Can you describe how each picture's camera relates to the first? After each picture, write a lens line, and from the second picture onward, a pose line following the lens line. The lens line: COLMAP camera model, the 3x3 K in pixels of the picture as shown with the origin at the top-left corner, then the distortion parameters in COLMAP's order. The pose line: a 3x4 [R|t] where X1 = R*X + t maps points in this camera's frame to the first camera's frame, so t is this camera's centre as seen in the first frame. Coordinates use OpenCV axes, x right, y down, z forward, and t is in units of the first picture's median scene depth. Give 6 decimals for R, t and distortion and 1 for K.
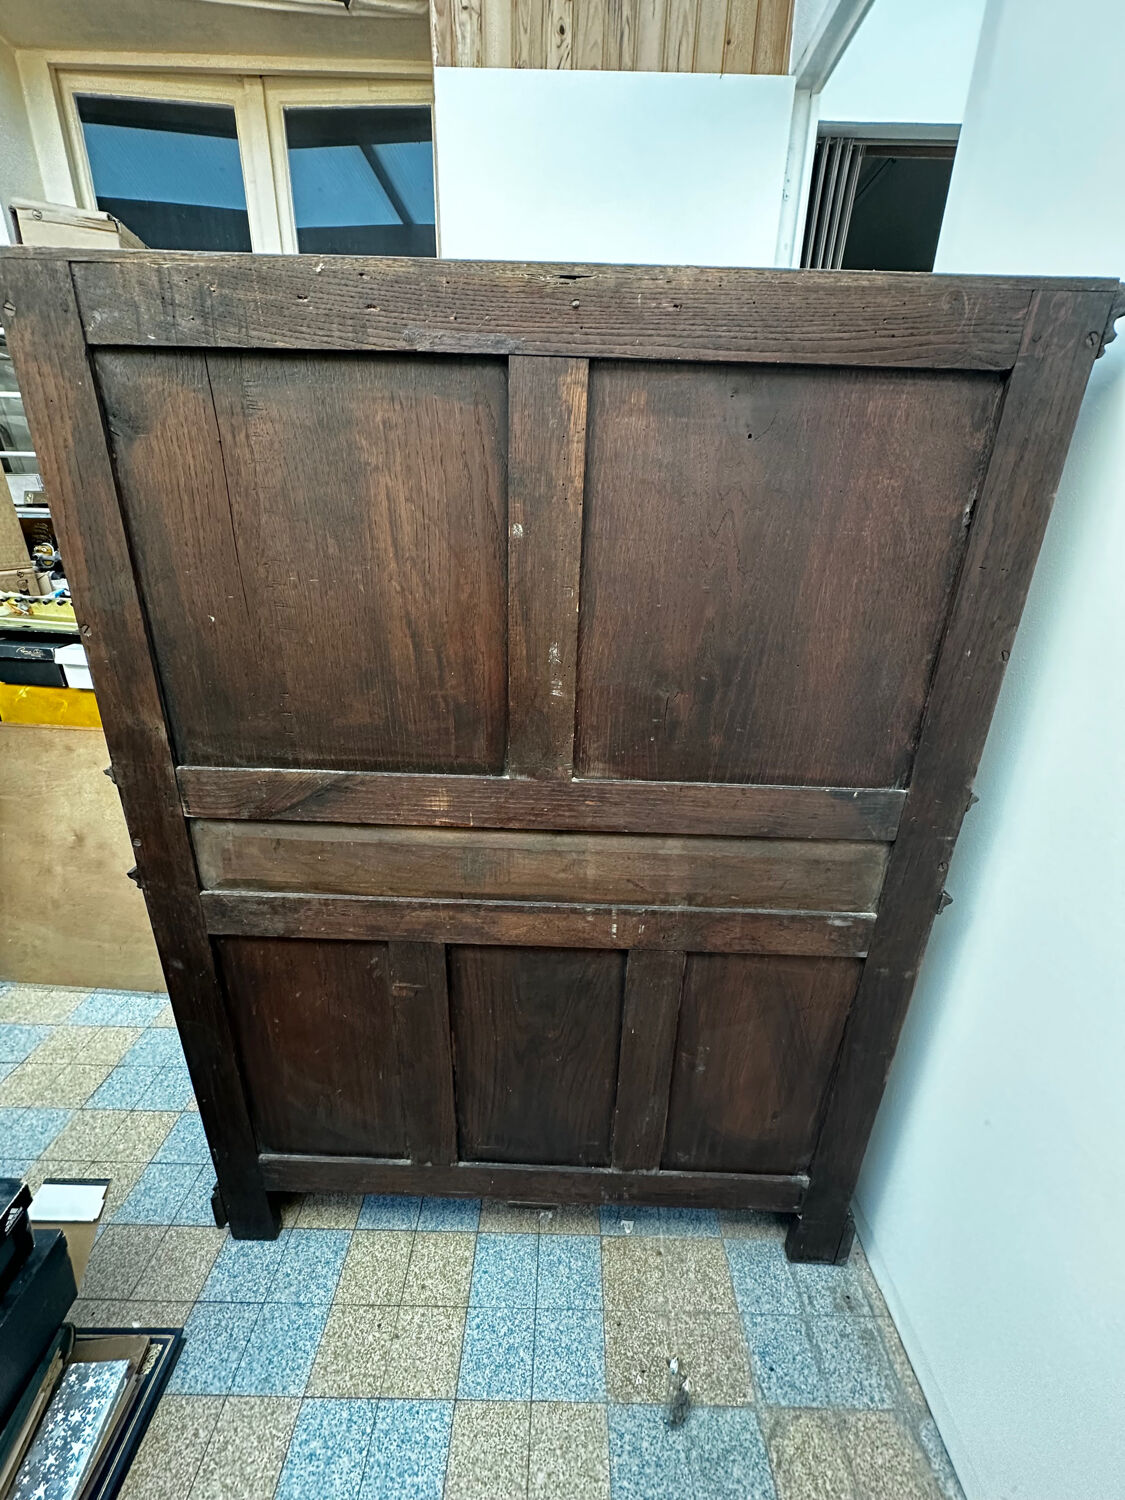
lens RADIAL K [[585.0, 0, 562.5], [0, 585.0, 750.0], [0, 0, 1]] dist [-0.000826, 0.000558]
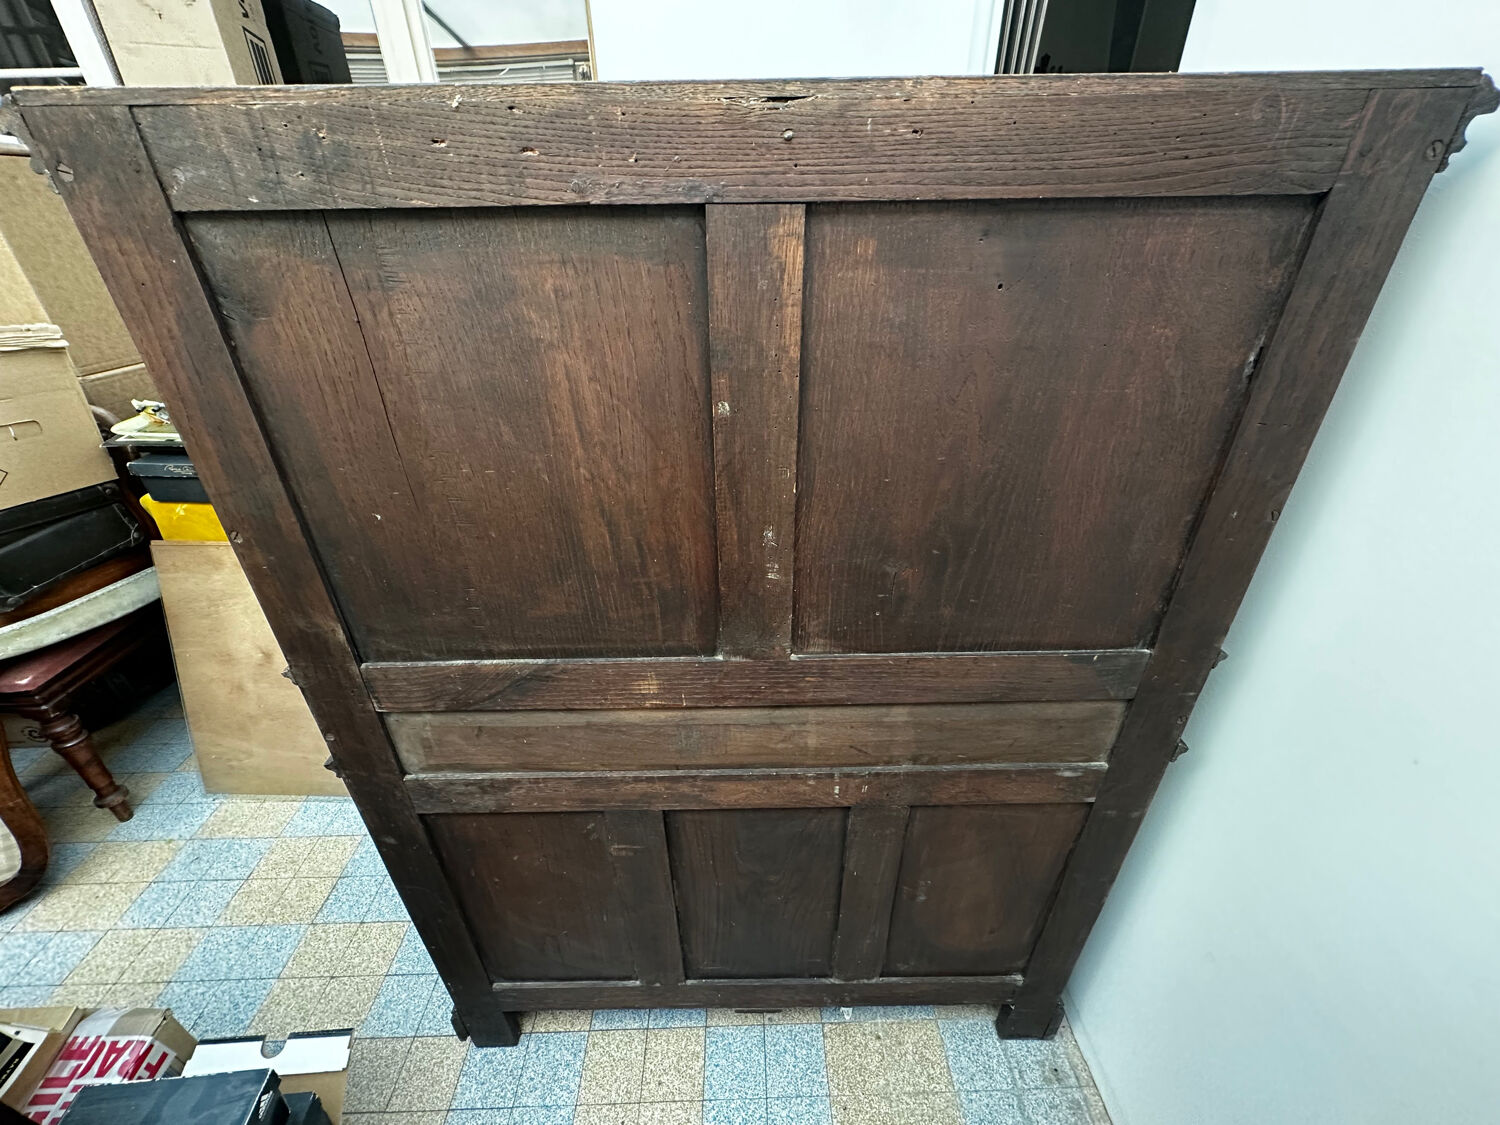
lens RADIAL K [[585.0, 0, 746.6], [0, 585.0, 558.8], [0, 0, 1]] dist [-0.000826, 0.000558]
pose [[0.998708, -0.050607, 0.004553, -0.049392], [0.049417, 0.988242, 0.144690, -0.239323], [-0.011822, -0.144278, 0.989467, 0.107221]]
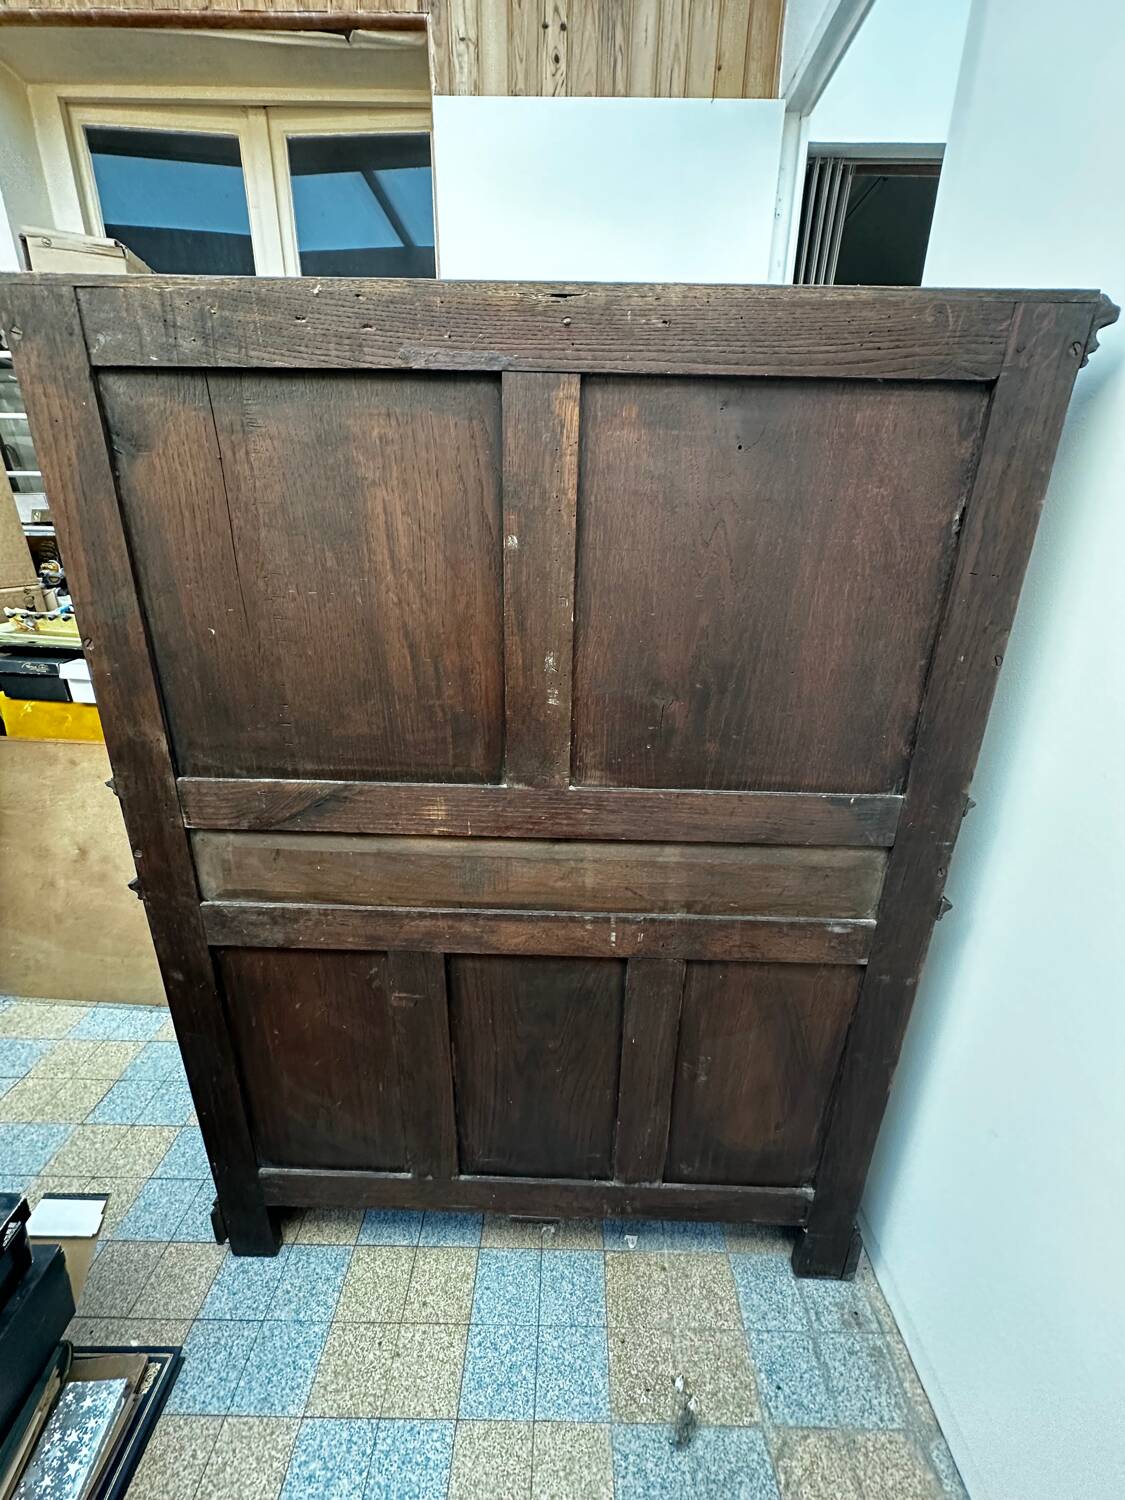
lens RADIAL K [[585.0, 0, 562.5], [0, 585.0, 750.0], [0, 0, 1]] dist [-0.000826, 0.000558]
pose [[0.999951, -0.008200, -0.005500, 0.010807], [0.008091, 0.999777, -0.019491, 0.005256], [0.005658, 0.019446, 0.999795, -0.006208]]
